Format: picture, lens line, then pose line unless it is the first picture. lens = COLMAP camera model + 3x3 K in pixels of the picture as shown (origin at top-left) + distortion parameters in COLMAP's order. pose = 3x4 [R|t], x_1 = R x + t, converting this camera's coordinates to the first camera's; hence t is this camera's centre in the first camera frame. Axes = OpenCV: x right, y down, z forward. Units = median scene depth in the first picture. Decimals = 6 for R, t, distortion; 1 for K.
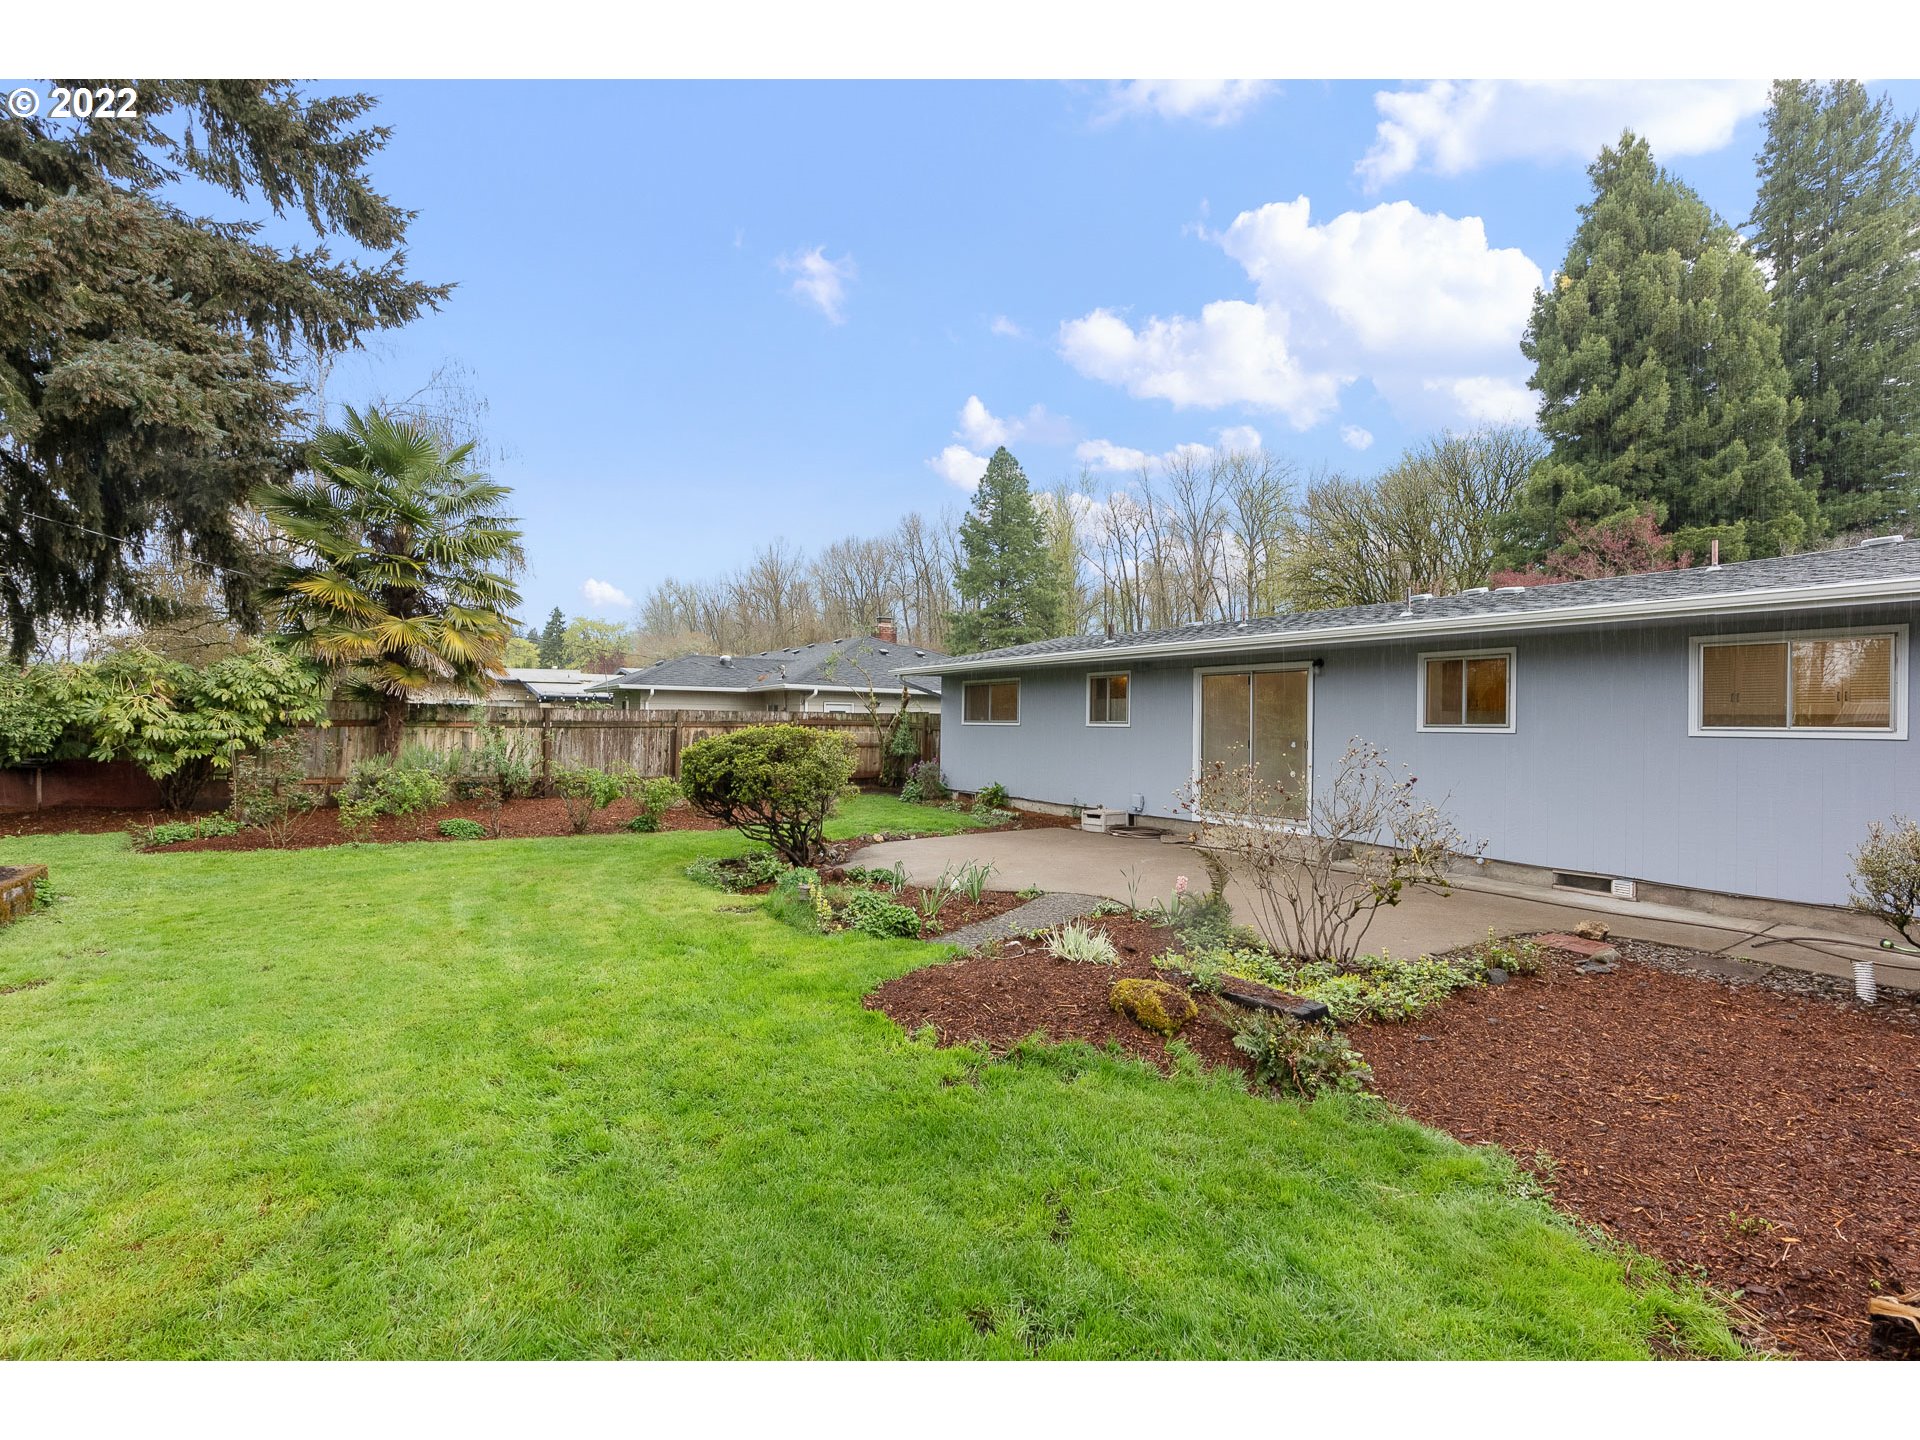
lens RADIAL K [[868.5, 0, 966.0], [0, 868.5, 717.8], [0, 0, 1]] dist [-0.001114, 0.000085]
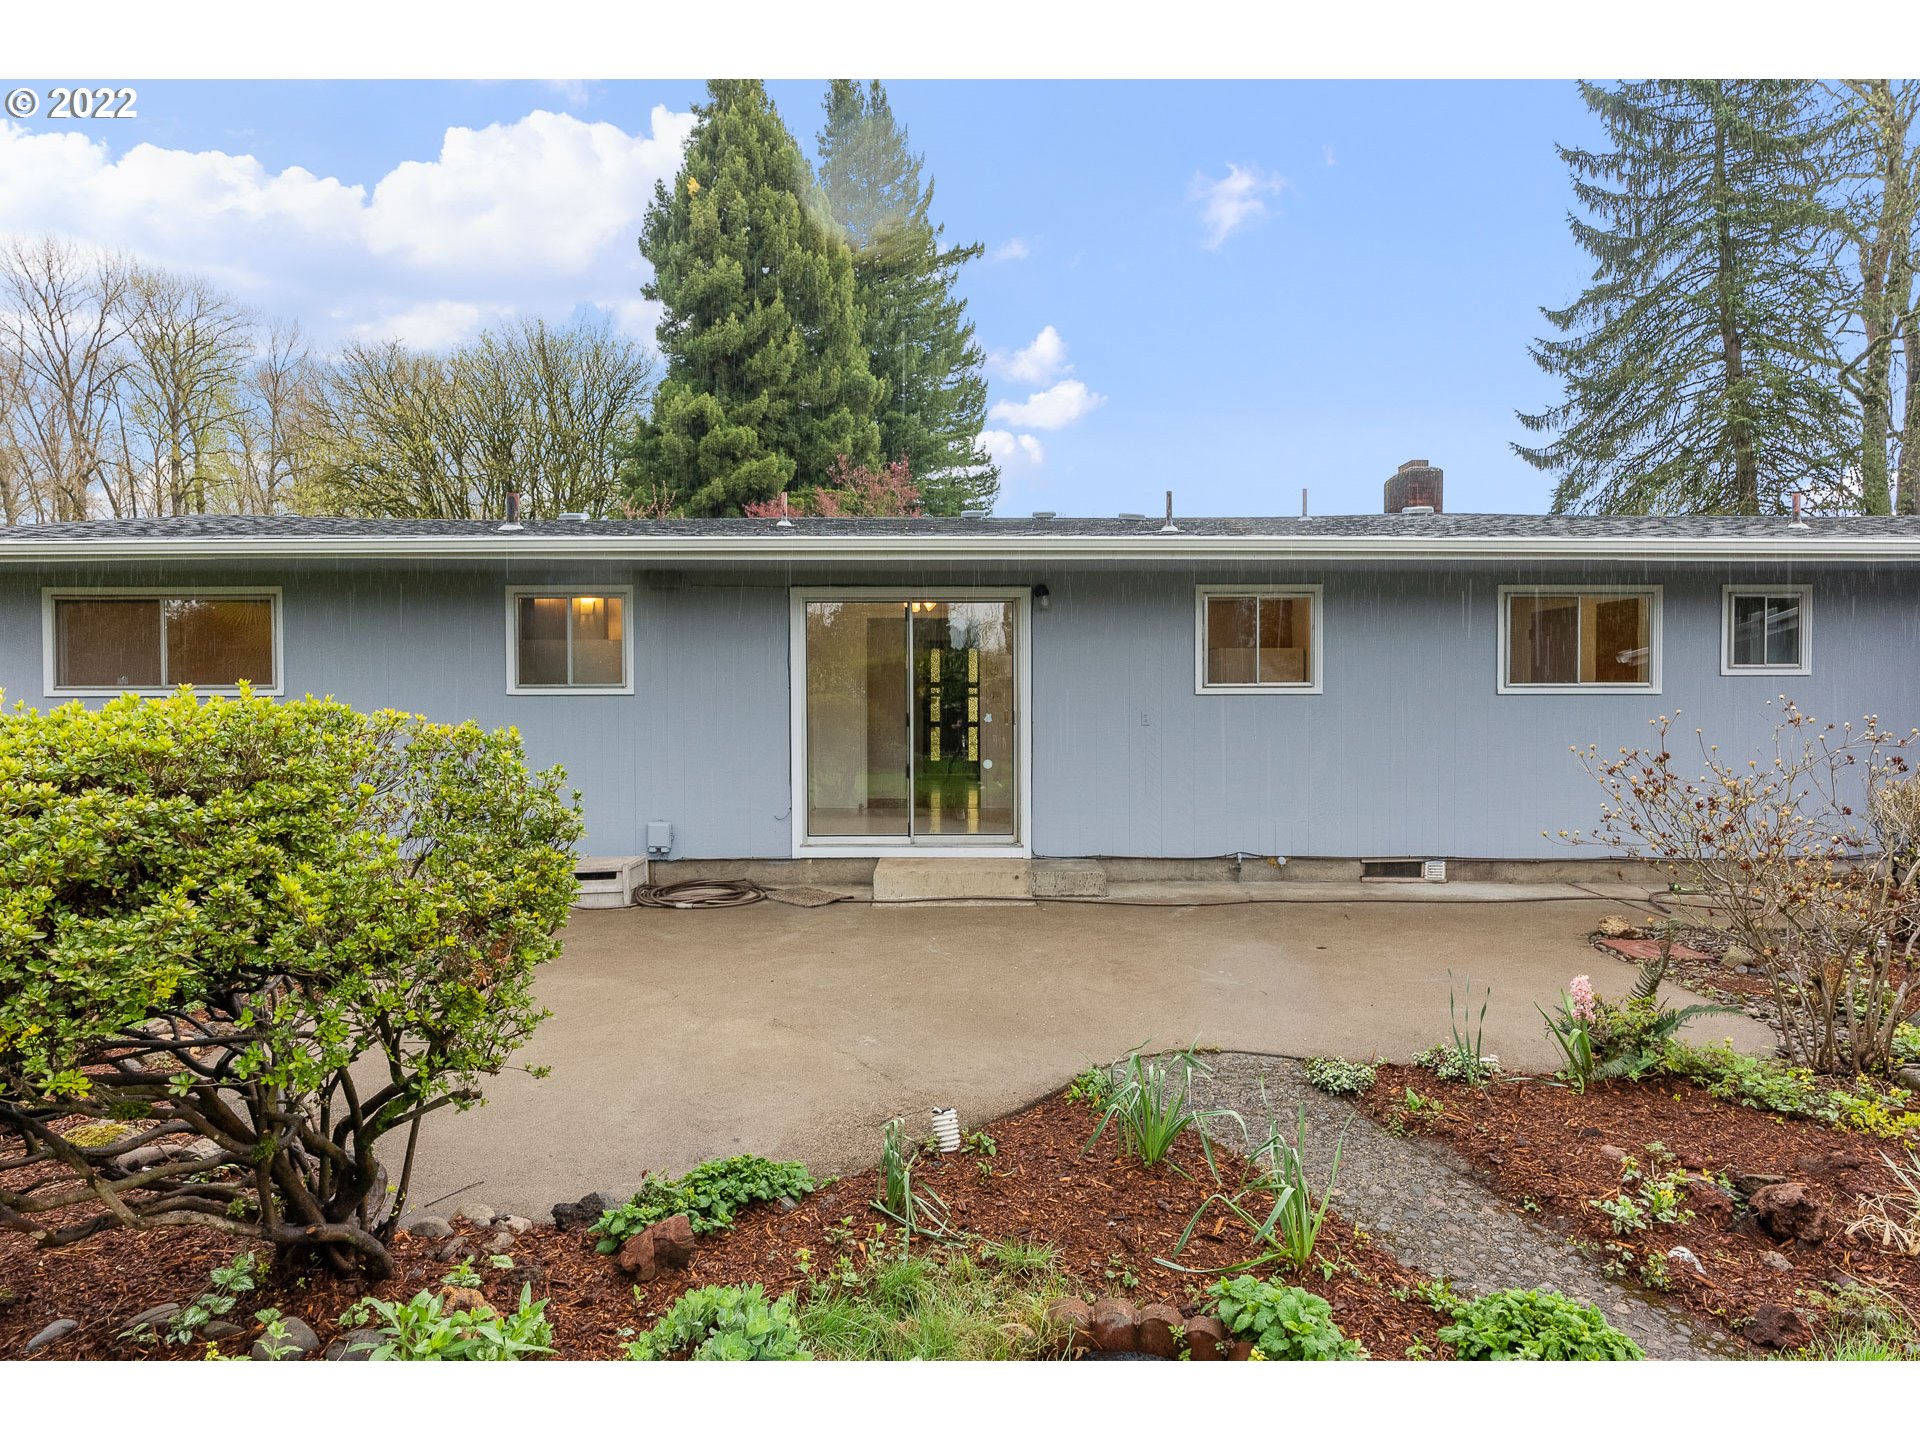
lens RADIAL K [[1067.4, 0, 969.6], [0, 1067.4, 726.1], [0, 0, 1]] dist [-0.001325, -0.000382]
pose [[0.551325, -0.036420, 0.833495, -0.084510], [0.003131, 0.999130, 0.041587, 0.001574], [-0.834285, -0.020318, 0.550959, 0.177525]]
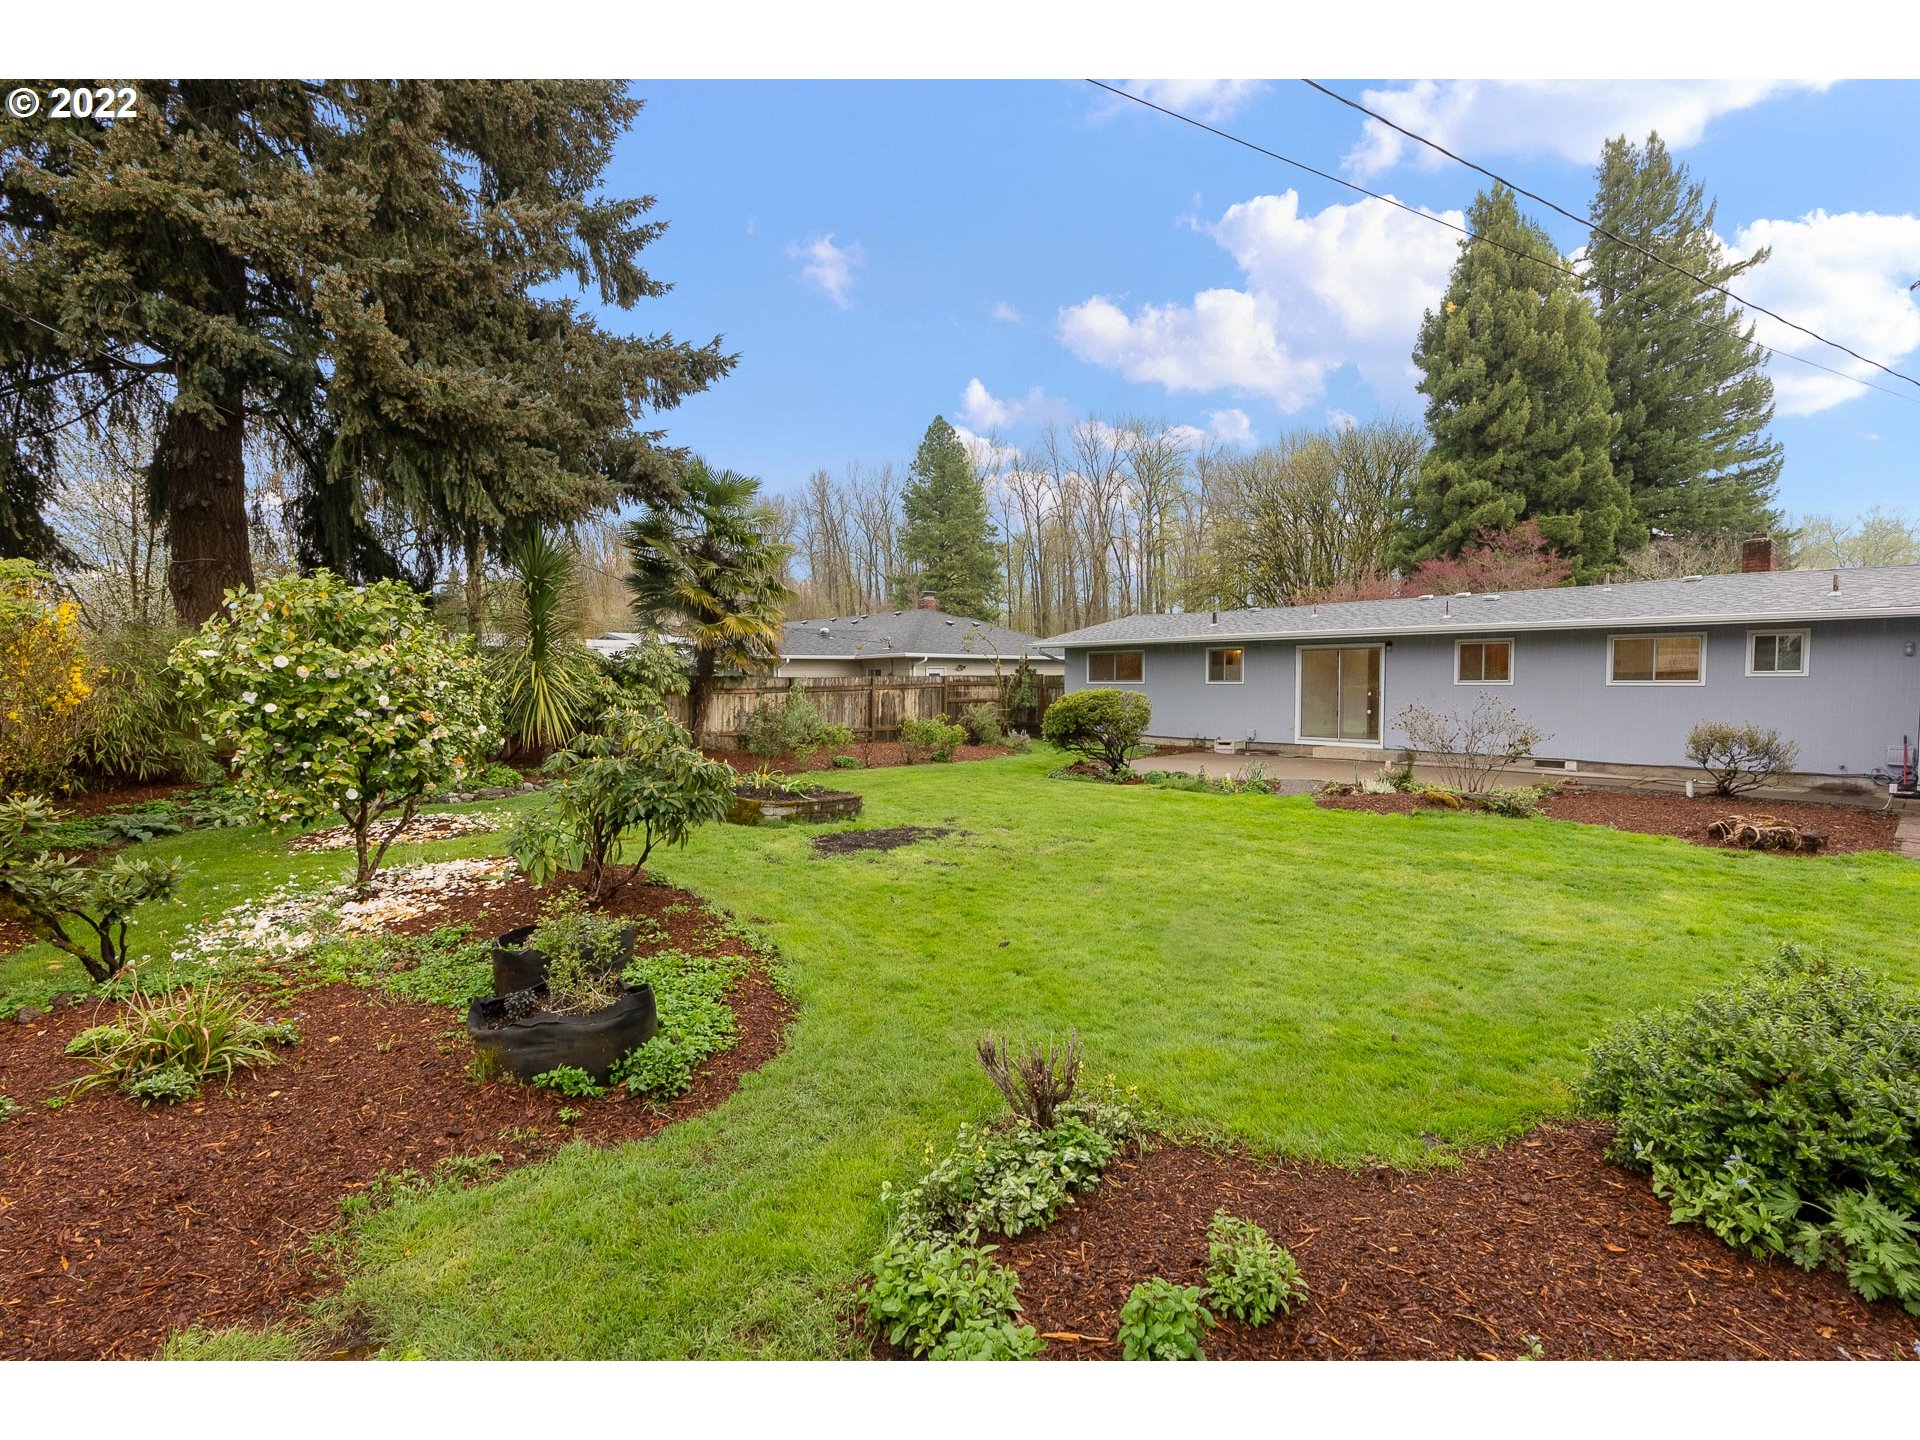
lens RADIAL K [[868.3, 0, 970.0], [0, 868.3, 719.5], [0, 0, 1]] dist [-0.004124, 0.000021]
pose [[0.989761, -0.025626, 0.140414, -0.180176], [0.017721, 0.998202, 0.057259, -0.008070], [-0.141629, -0.054184, 0.988436, -0.152569]]
